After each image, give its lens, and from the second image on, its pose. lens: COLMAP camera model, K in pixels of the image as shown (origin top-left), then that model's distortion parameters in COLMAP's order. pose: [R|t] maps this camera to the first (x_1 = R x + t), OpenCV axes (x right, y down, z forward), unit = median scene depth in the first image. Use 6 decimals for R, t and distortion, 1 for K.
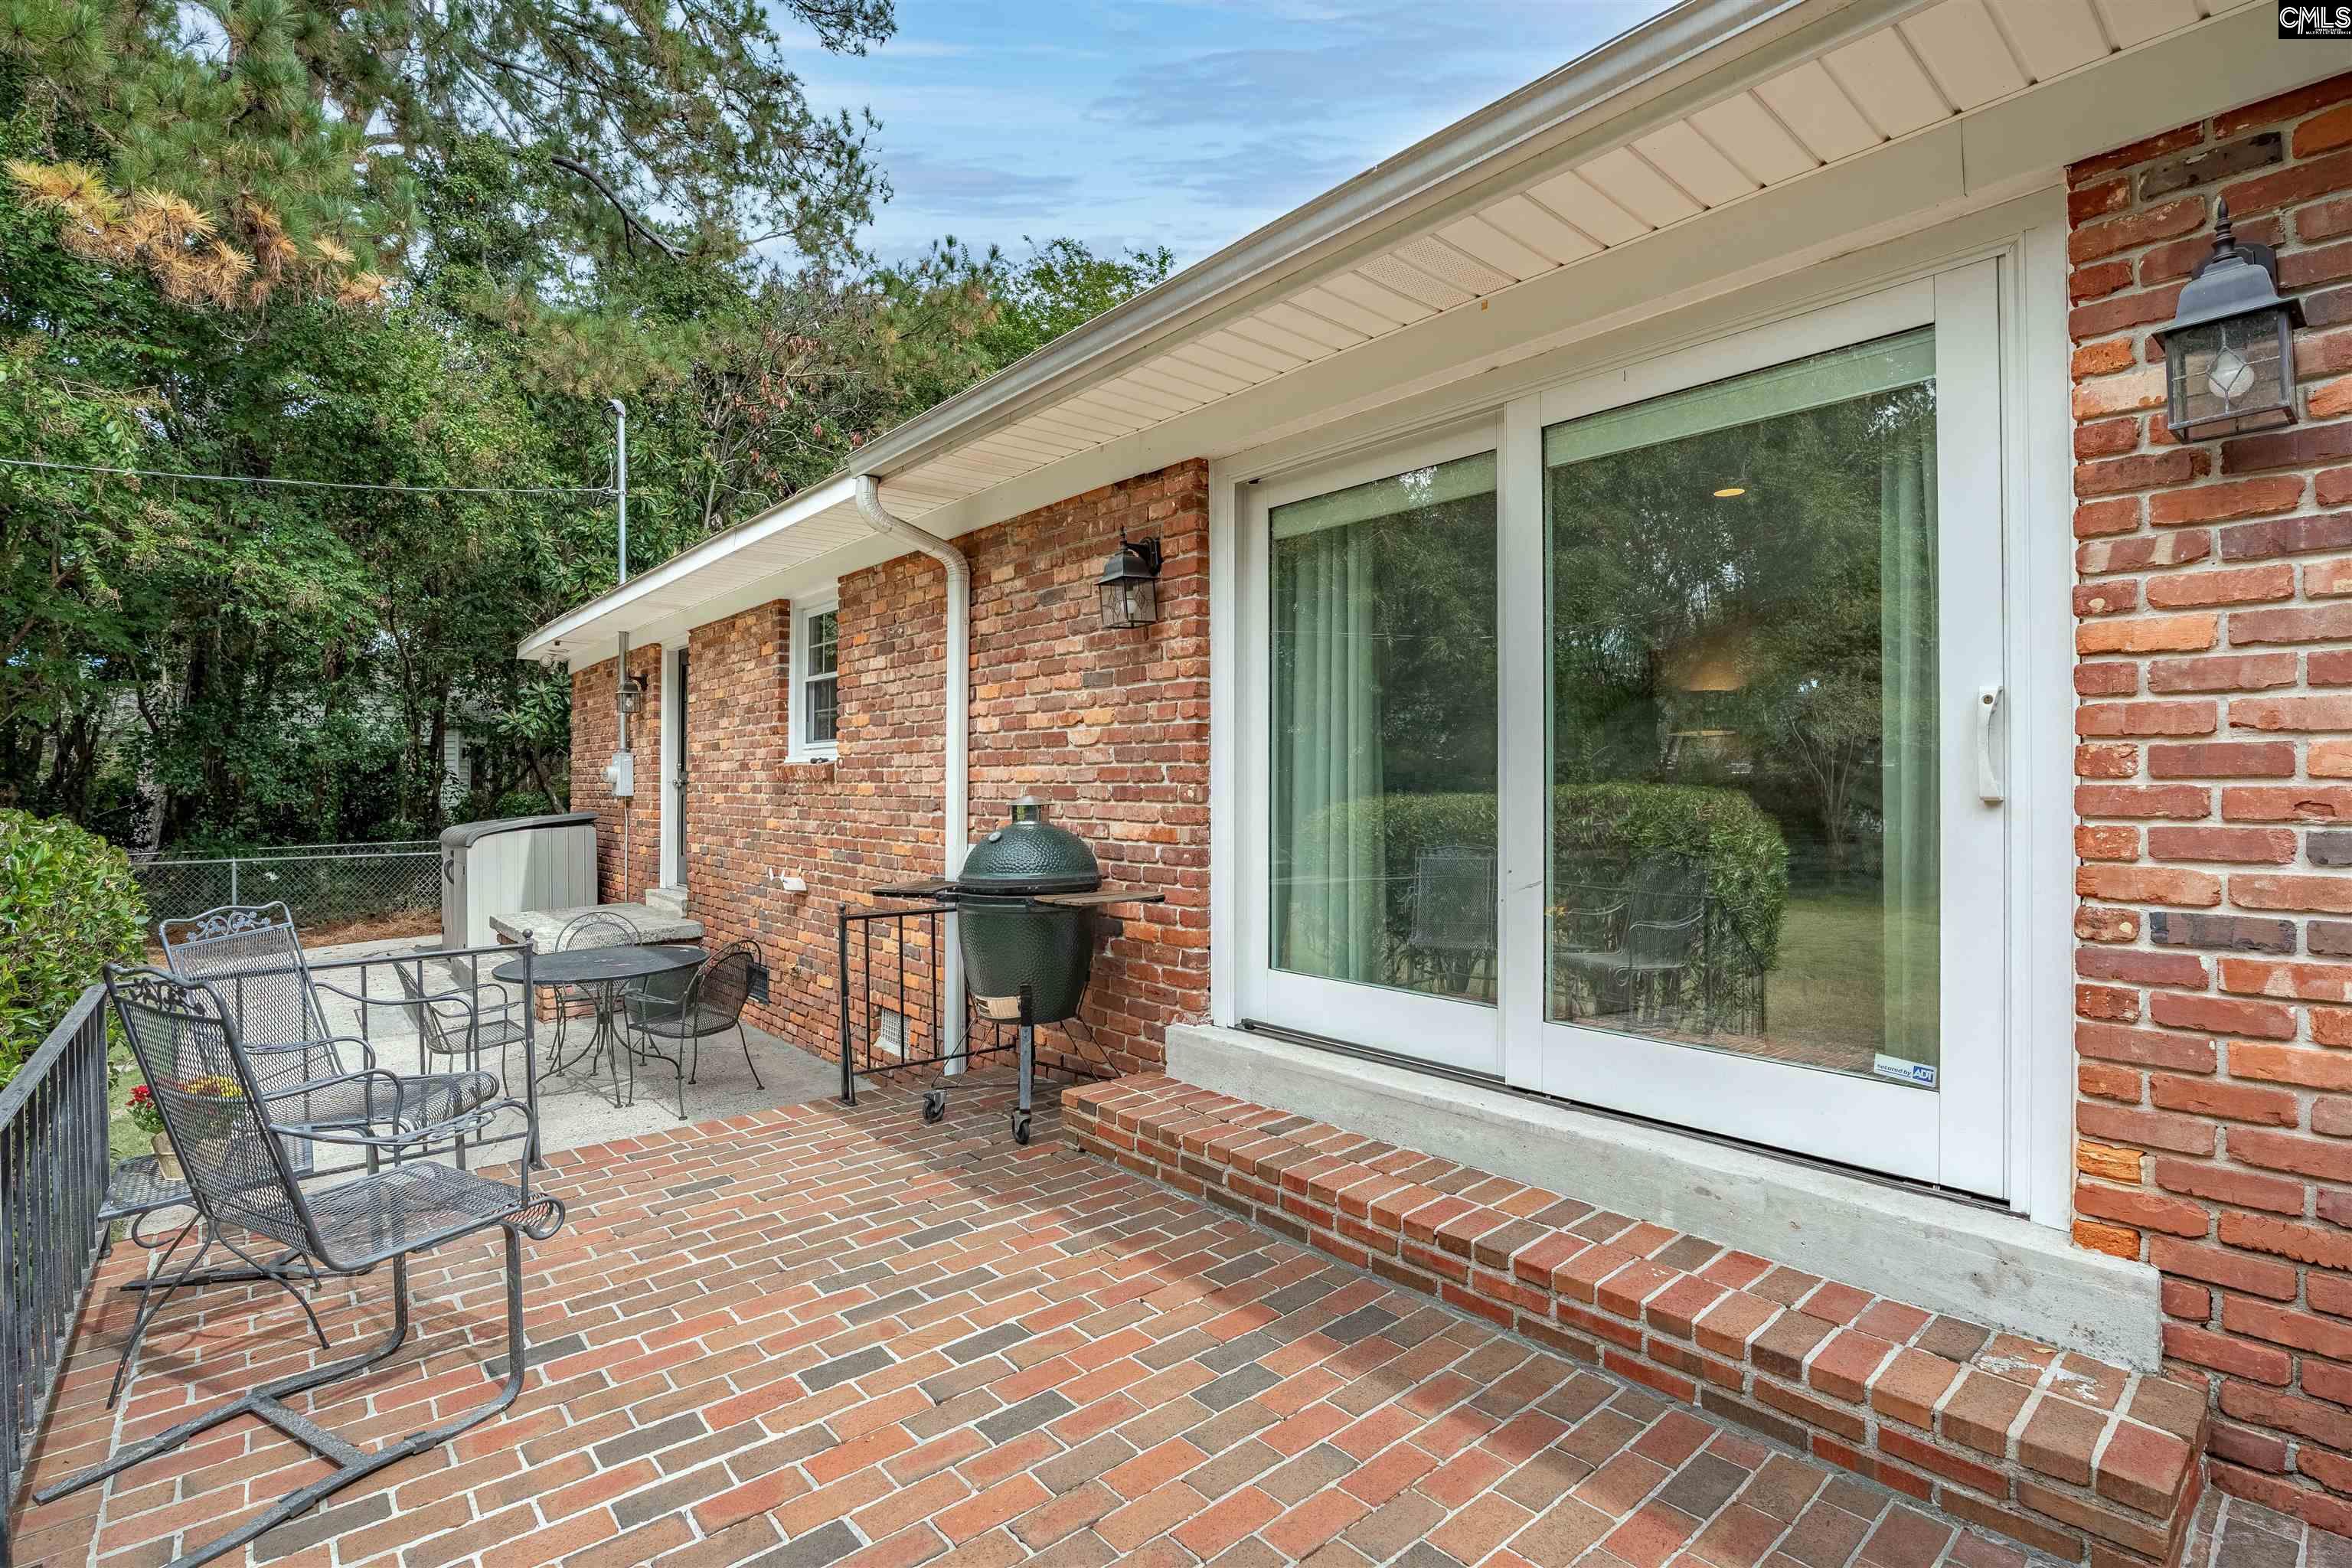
lens RADIAL K [[1097.1, 0, 1177.1], [0, 1097.1, 776.3], [0, 0, 1]] dist [-0.027919, 0.004286]
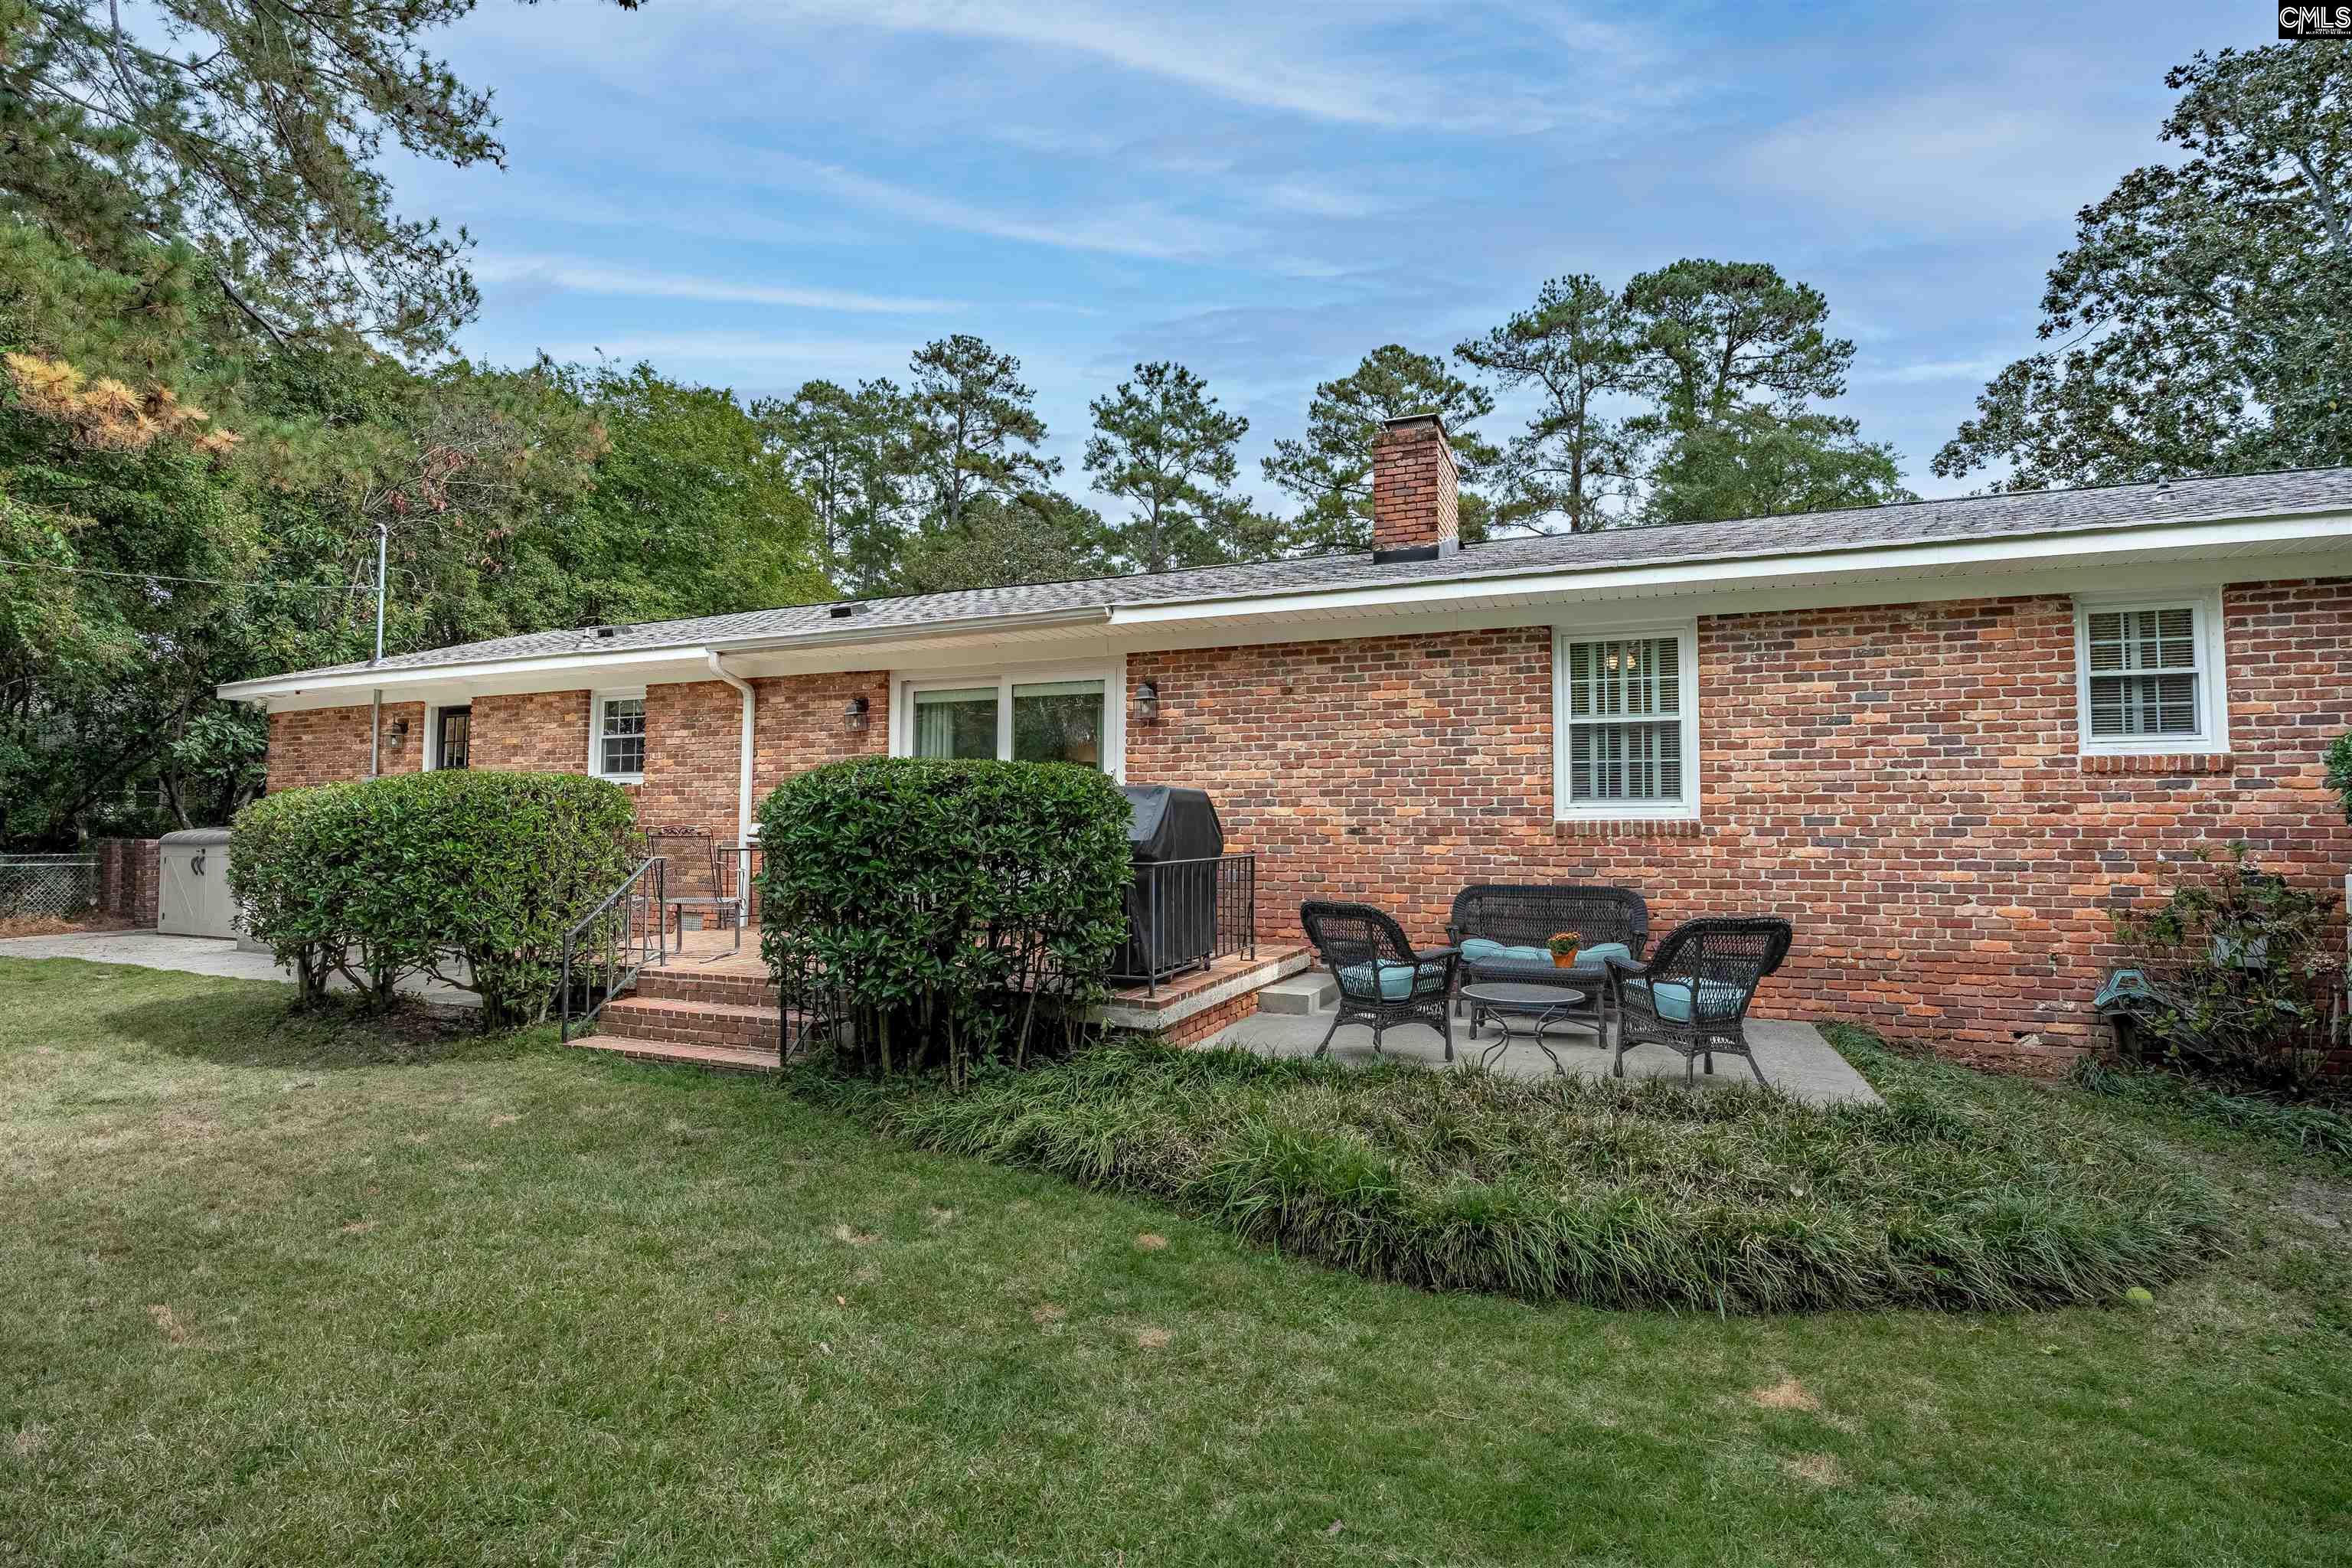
lens RADIAL K [[1097.1, 0, 1177.1], [0, 1097.1, 776.3], [0, 0, 1]] dist [-0.027919, 0.004286]
pose [[0.889078, 0.027735, 0.456914, -0.546179], [-0.007338, 0.998898, -0.046354, 0.080141], [-0.457697, 0.037860, 0.888302, -1.621207]]
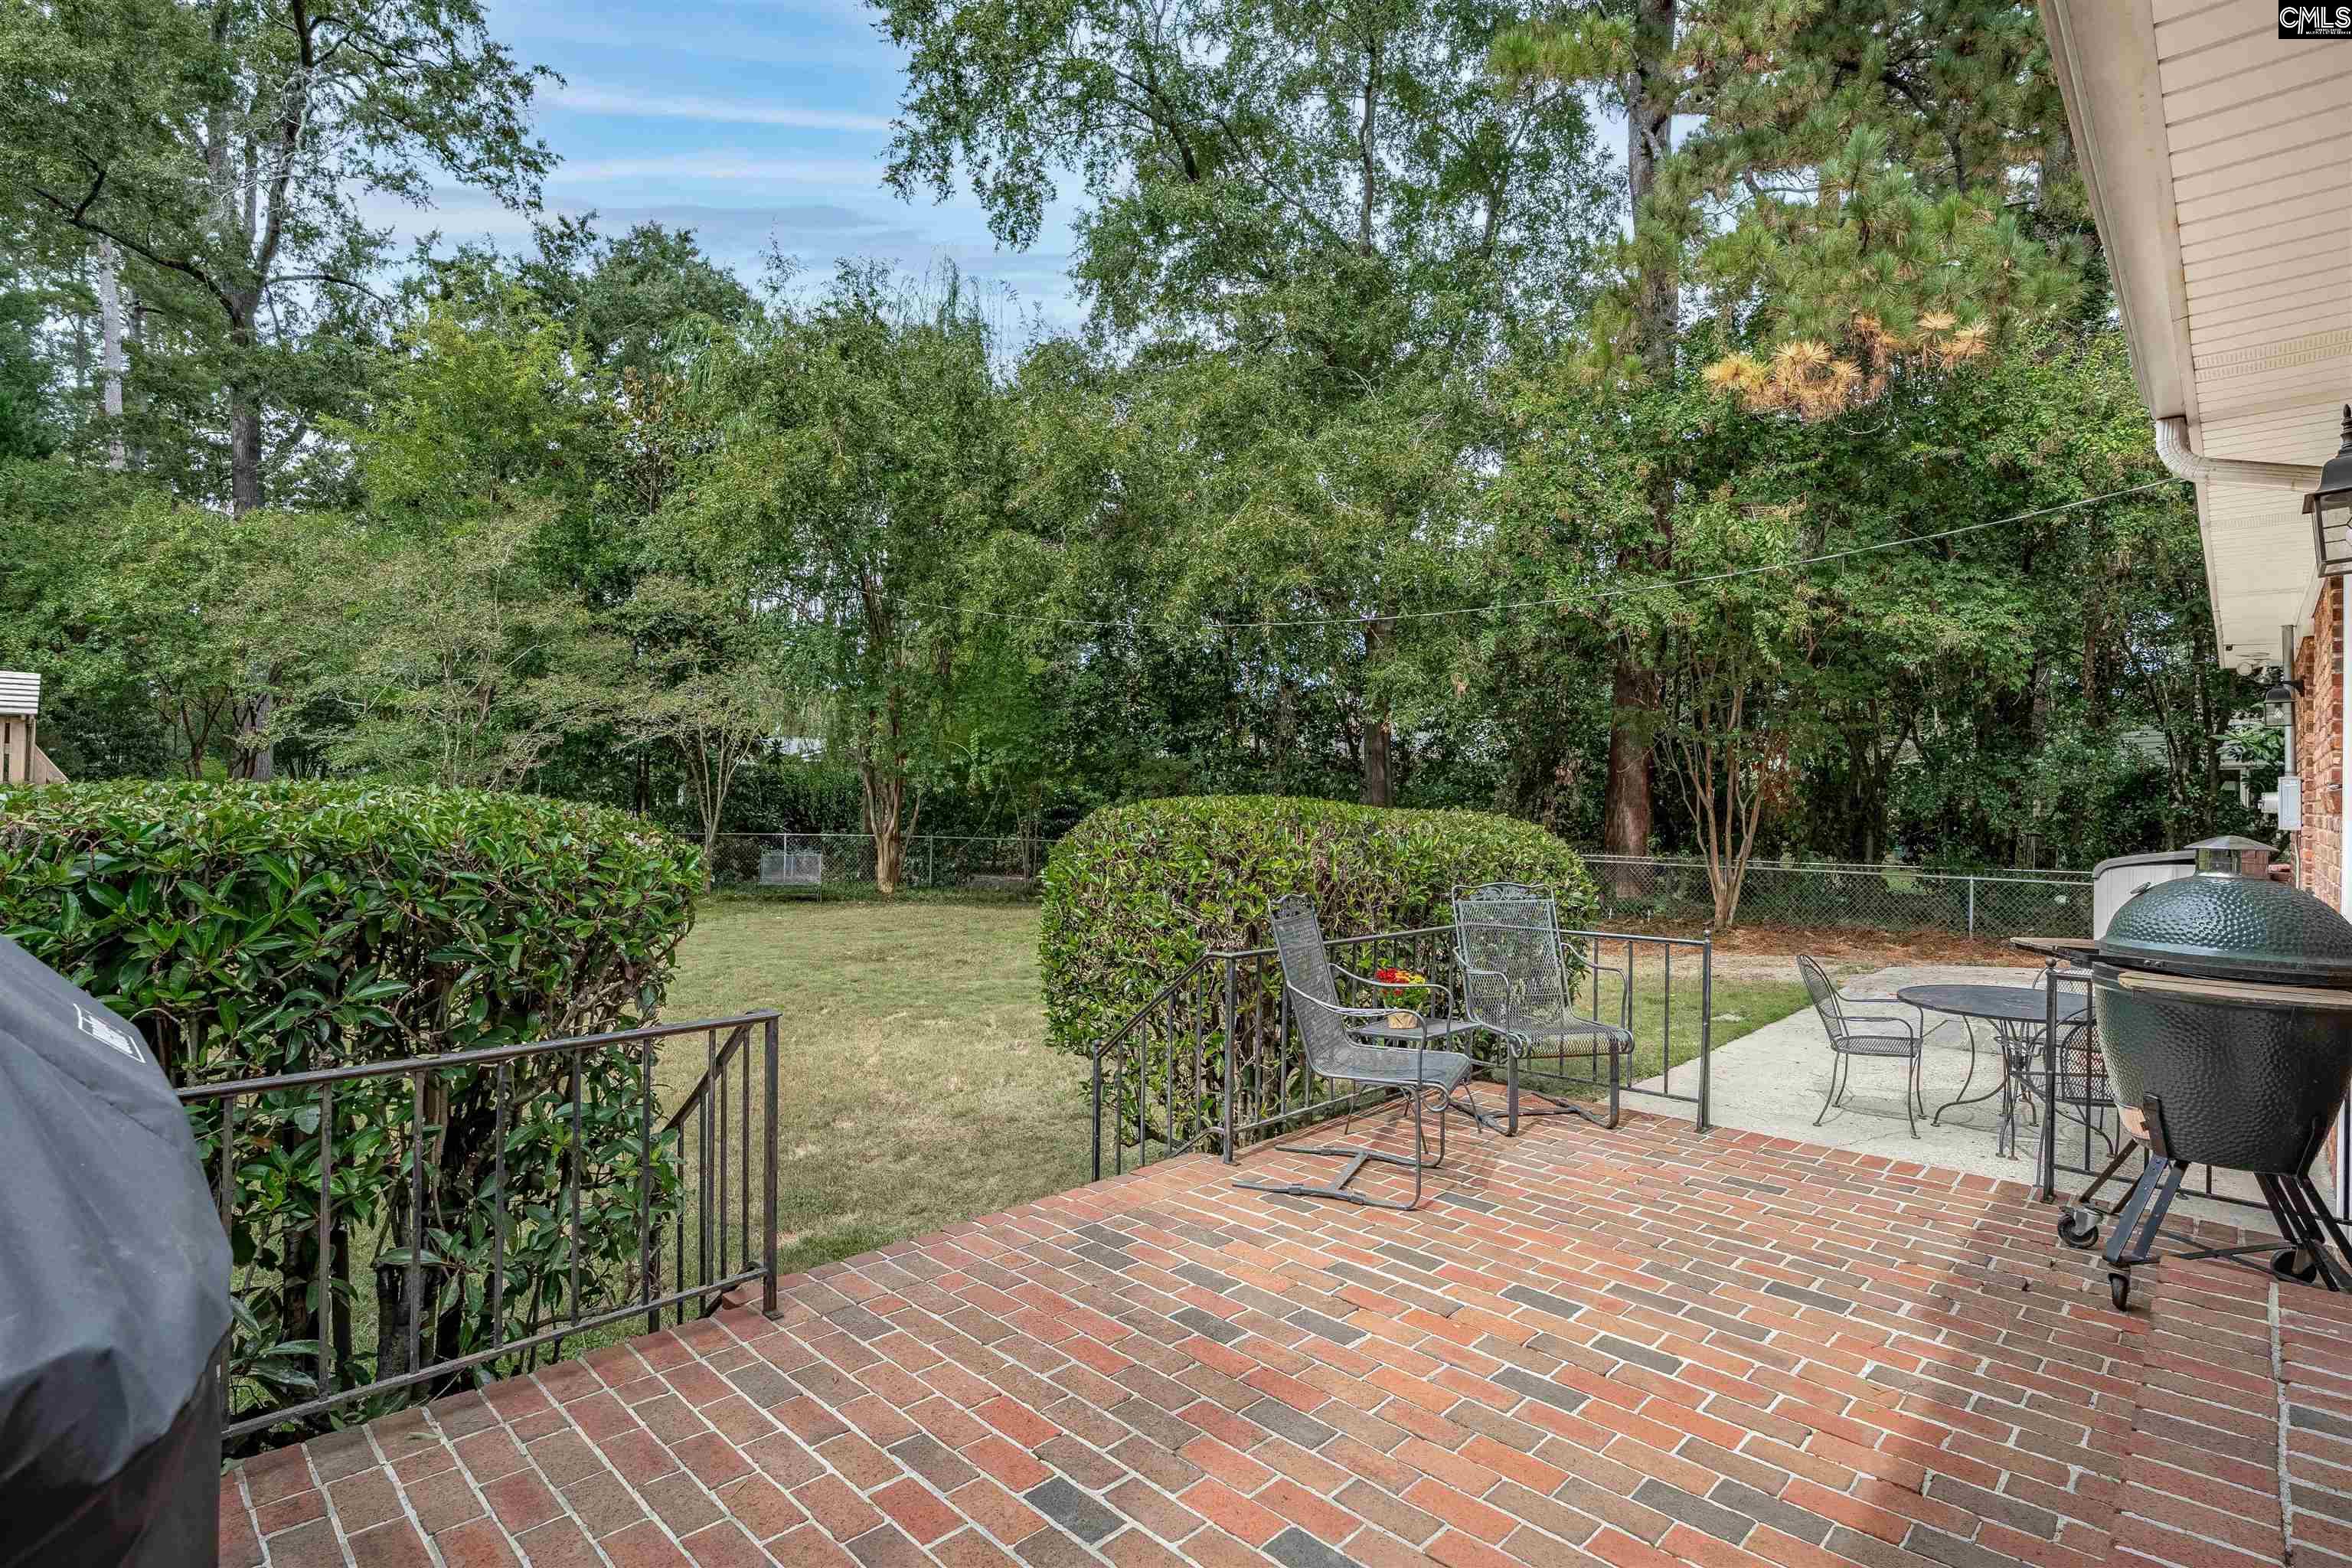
lens RADIAL K [[1097.1, 0, 1177.1], [0, 1097.1, 776.3], [0, 0, 1]] dist [-0.027919, 0.004286]
pose [[0.091399, -0.014544, -0.995708, 0.467687], [-0.009842, 0.999831, -0.015508, -0.002935], [0.995766, 0.011217, 0.091241, 0.269488]]
